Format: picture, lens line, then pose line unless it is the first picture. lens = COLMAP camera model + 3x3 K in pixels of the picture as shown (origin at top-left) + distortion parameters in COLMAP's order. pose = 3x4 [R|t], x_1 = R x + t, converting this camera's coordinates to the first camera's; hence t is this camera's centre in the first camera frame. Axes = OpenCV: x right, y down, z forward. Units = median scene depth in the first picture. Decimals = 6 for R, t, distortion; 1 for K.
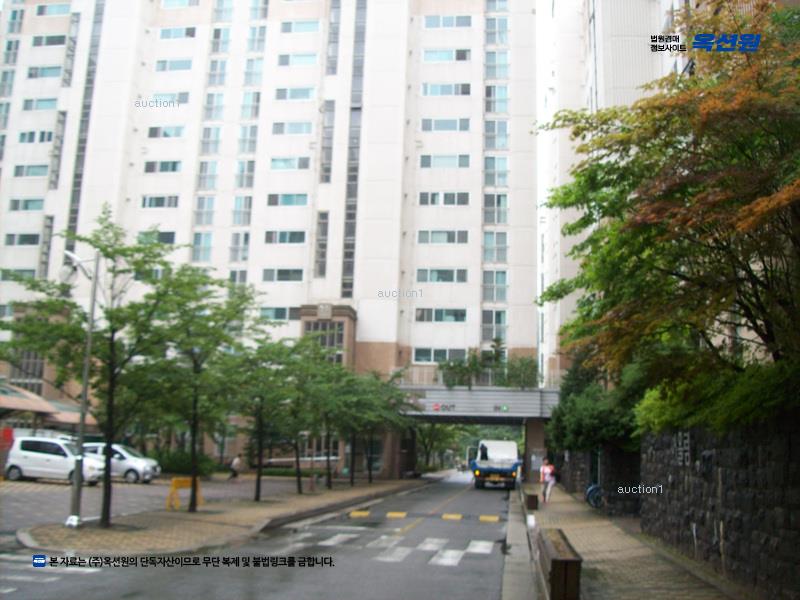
lens RADIAL K [[845.0, 0, 400.0], [0, 845.0, 300.0], [0, 0, 1]] dist [-0.179294, 0.165725]
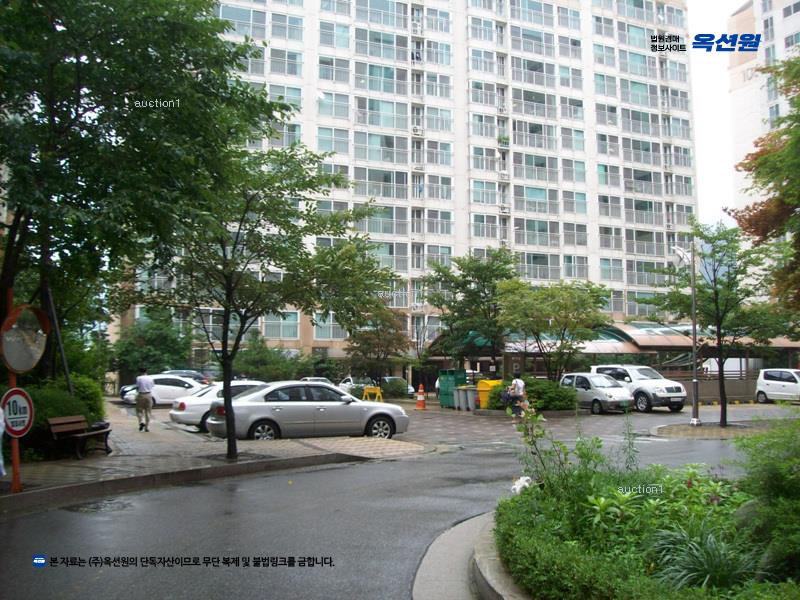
lens RADIAL K [[845.0, 0, 400.0], [0, 845.0, 300.0], [0, 0, 1]] dist [-0.179294, 0.165725]
pose [[0.517918, -0.105531, -0.848896, 0.176842], [0.171920, 0.984954, -0.017556, -0.006769], [0.837977, -0.136849, 0.528268, -0.070365]]
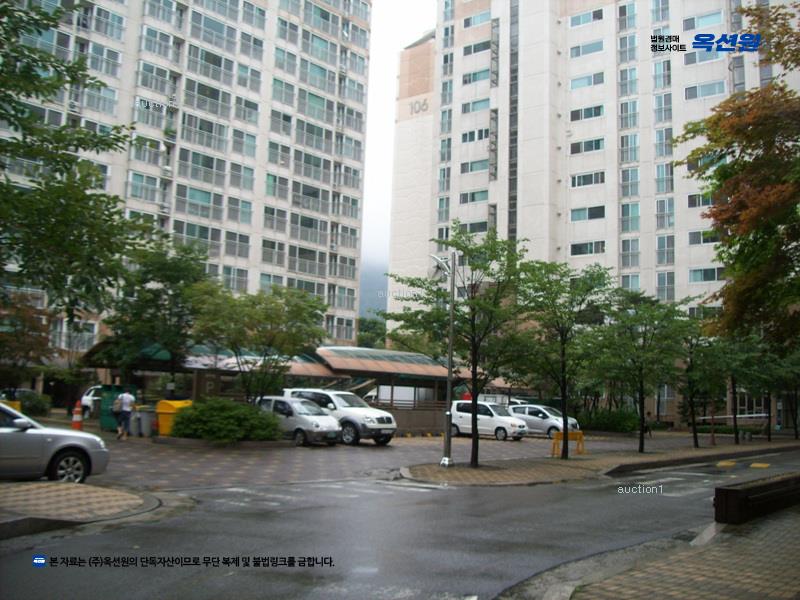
lens RADIAL K [[845.0, 0, 400.0], [0, 845.0, 300.0], [0, 0, 1]] dist [-0.179294, 0.165725]
pose [[0.840315, -0.066190, -0.538042, 0.074711], [0.090115, 0.995764, 0.018243, -0.005099], [0.534556, -0.063816, 0.842720, -0.042368]]
